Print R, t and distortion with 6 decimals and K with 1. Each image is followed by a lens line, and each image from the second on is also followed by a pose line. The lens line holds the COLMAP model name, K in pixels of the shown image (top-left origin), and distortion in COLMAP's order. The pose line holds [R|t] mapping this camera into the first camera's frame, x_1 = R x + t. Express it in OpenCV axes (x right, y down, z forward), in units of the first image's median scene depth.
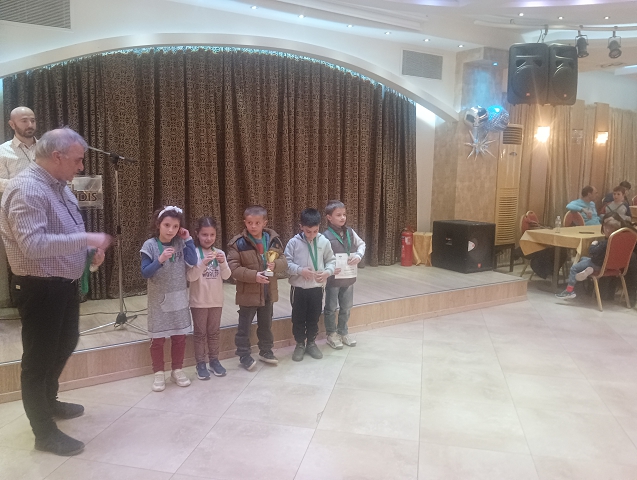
lens RADIAL K [[526.7, 0, 316.6], [0, 526.7, 238.2], [0, 0, 1]] dist [0.080297, -0.169291]
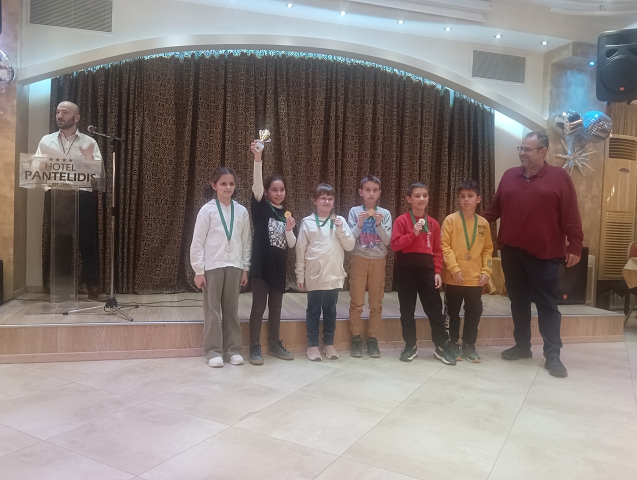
lens RADIAL K [[526.7, 0, 312.7], [0, 526.7, 236.8], [0, 0, 1]] dist [0.080297, -0.169291]
pose [[0.956721, 0.030696, -0.289382, 0.196530], [-0.061974, 0.993101, -0.099547, 0.076265], [0.284330, 0.113173, 0.952023, 0.112646]]
